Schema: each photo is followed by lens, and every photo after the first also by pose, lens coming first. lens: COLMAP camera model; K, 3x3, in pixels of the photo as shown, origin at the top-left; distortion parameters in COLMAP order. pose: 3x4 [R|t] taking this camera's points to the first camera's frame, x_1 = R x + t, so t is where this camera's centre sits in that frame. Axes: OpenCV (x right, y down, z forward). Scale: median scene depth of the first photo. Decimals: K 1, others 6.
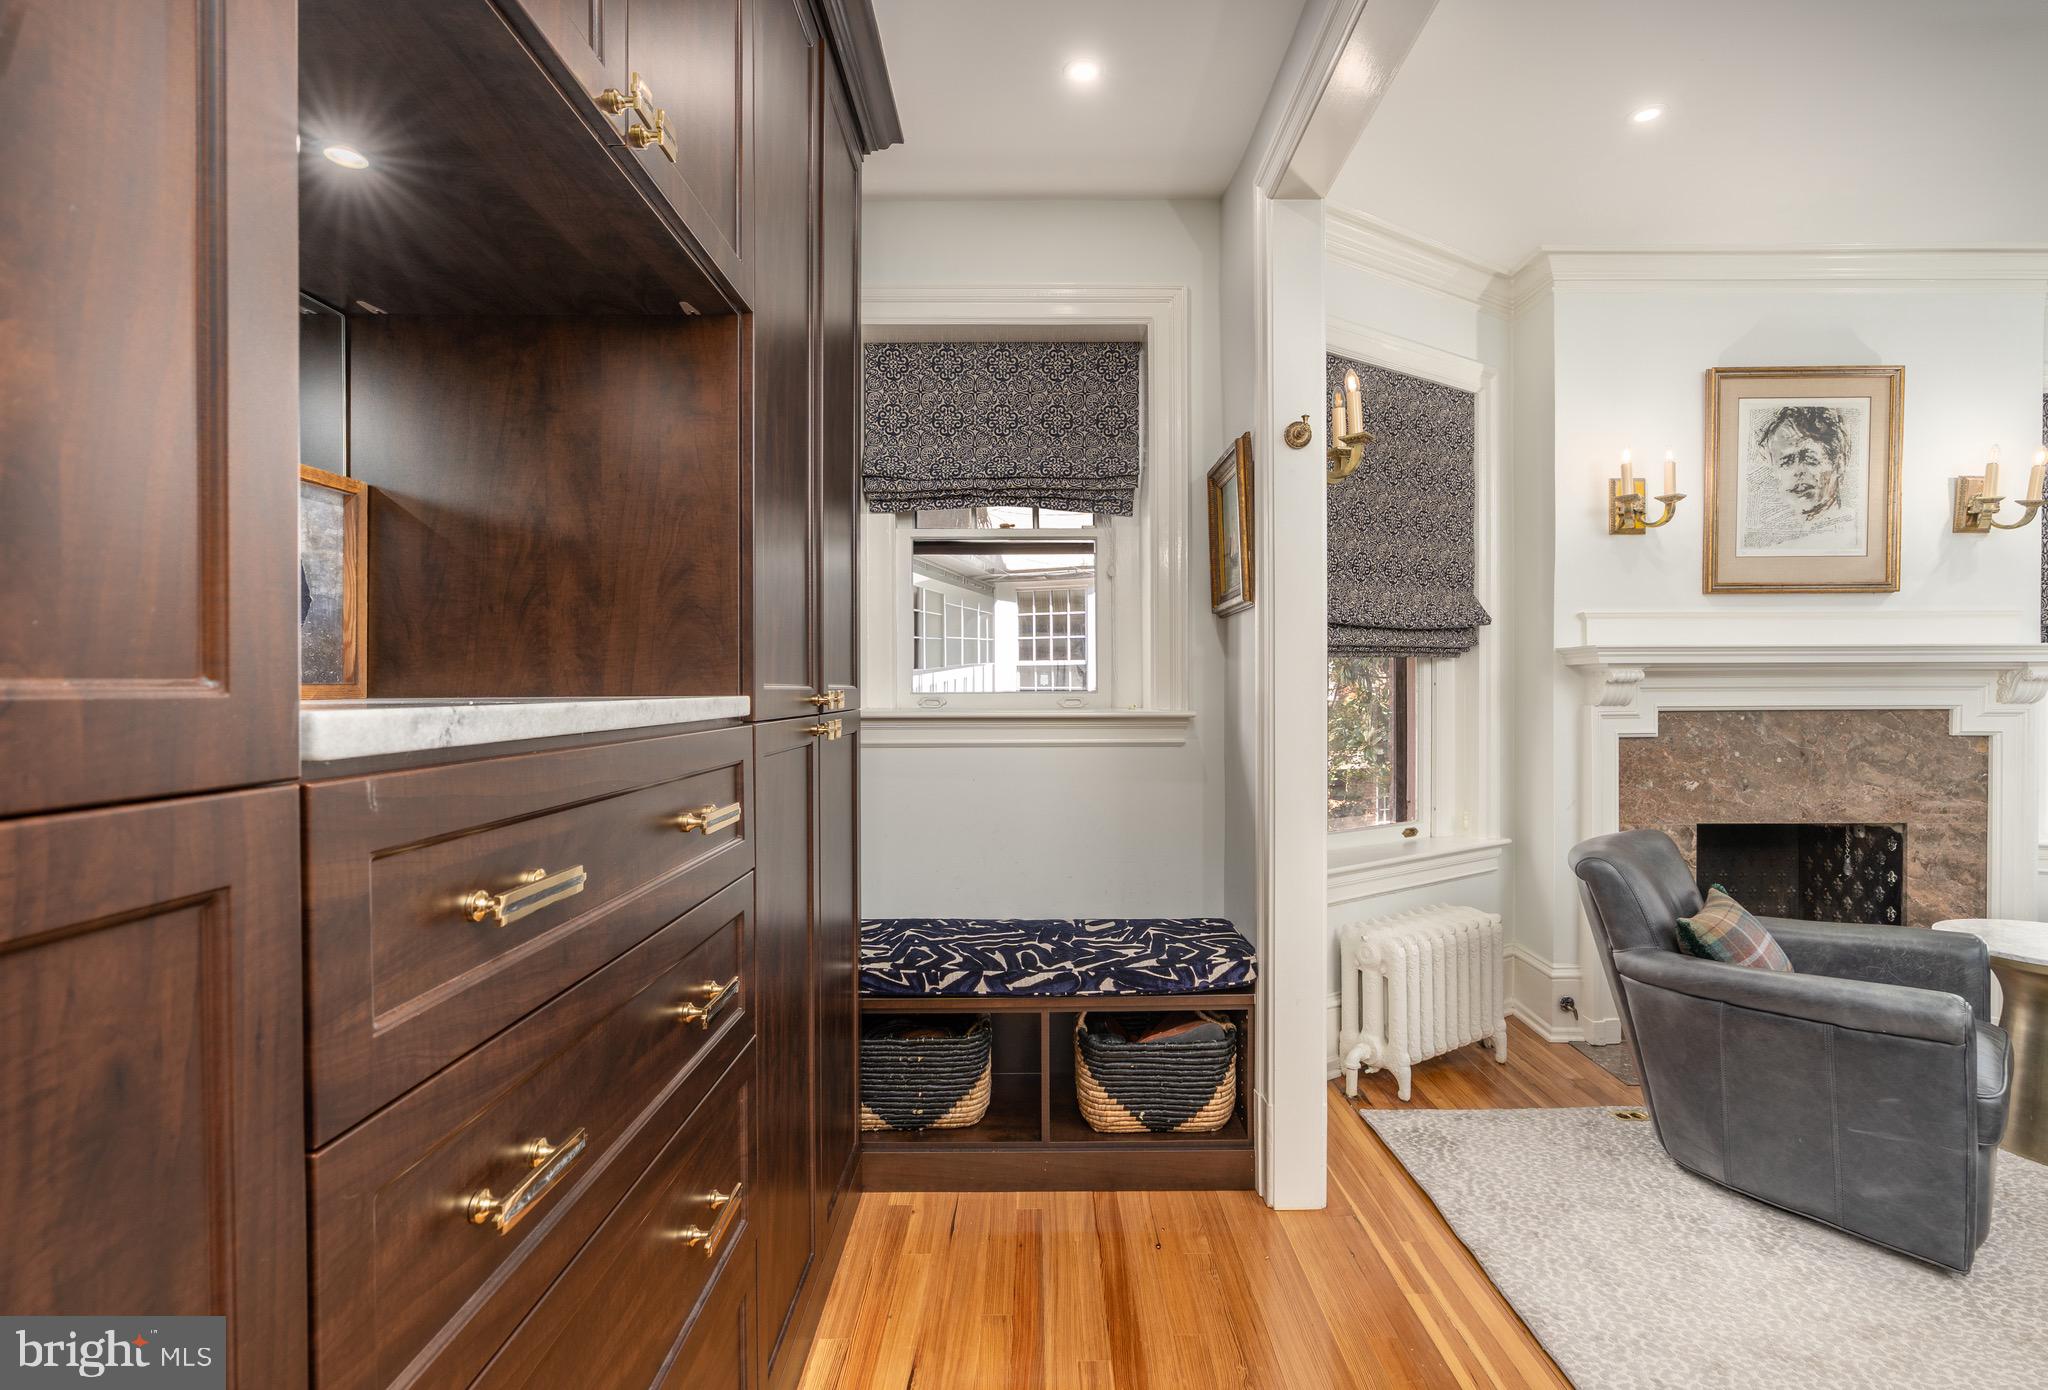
lens RADIAL K [[984.2, 0, 1042.0], [0, 984.2, 690.0], [0, 0, 1]] dist [0.010553, -0.000561]
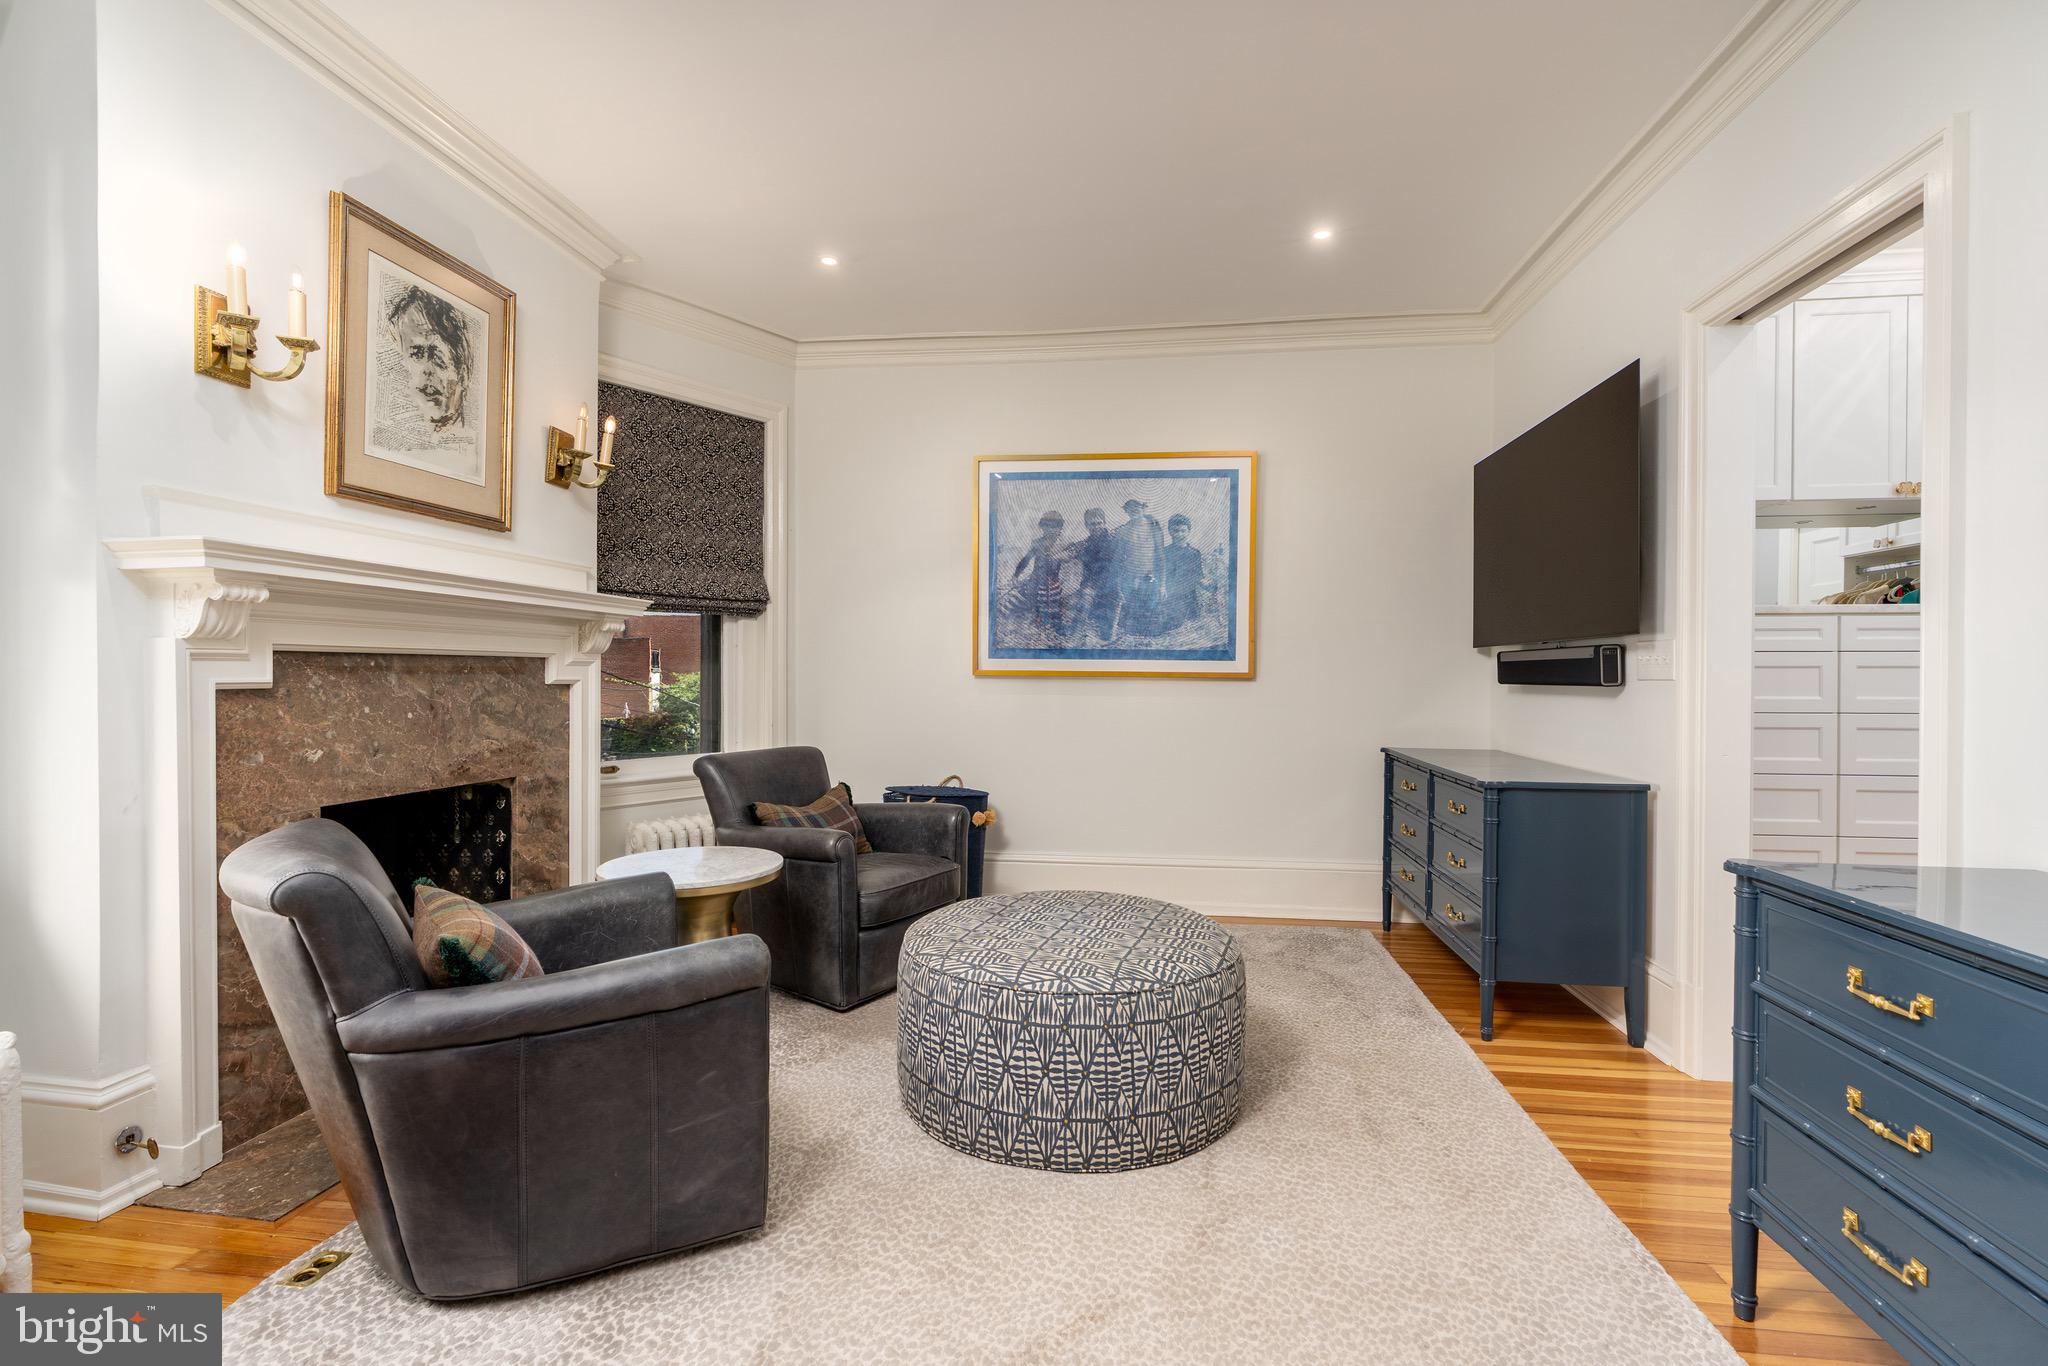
lens RADIAL K [[939.3, 0, 1040.4], [0, 939.3, 681.0], [0, 0, 1]] dist [-0.008806, 0.002263]
pose [[0.140473, -0.001557, 0.990083, 0.053979], [0.003800, 0.999992, 0.001033, 0.043520], [-0.990077, 0.003617, 0.140478, 0.377358]]
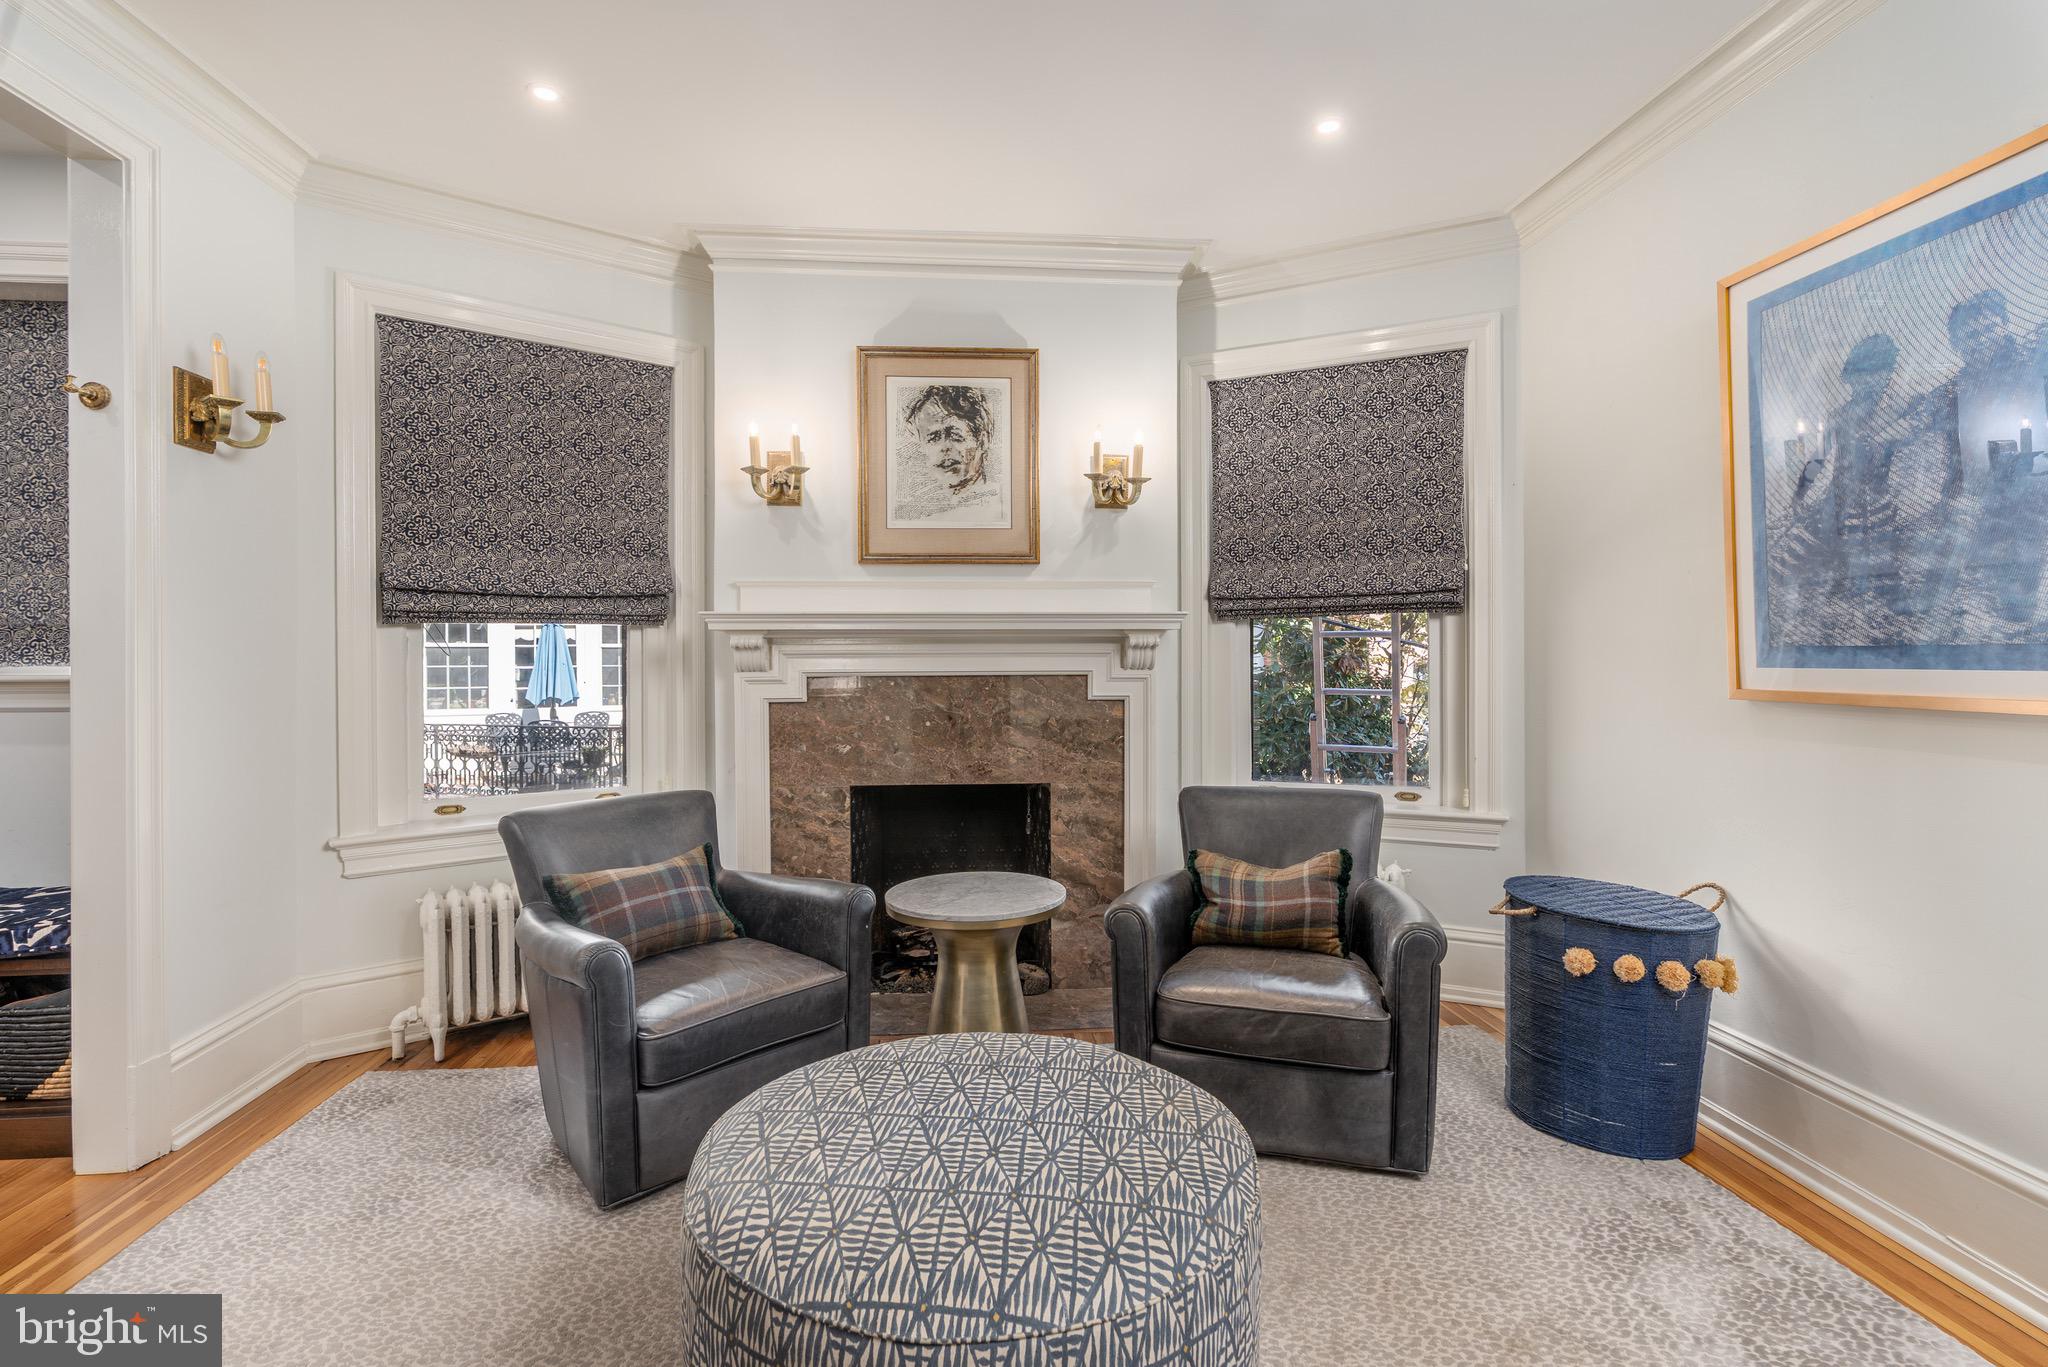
lens RADIAL K [[939.3, 0, 1003.3], [0, 939.3, 672.4], [0, 0, 1]] dist [-0.008806, 0.002263]
pose [[0.997904, -0.000151, 0.064719, 0.760469], [0.000280, 0.999998, -0.001990, 0.018584], [-0.064718, 0.002004, 0.997902, 0.008457]]
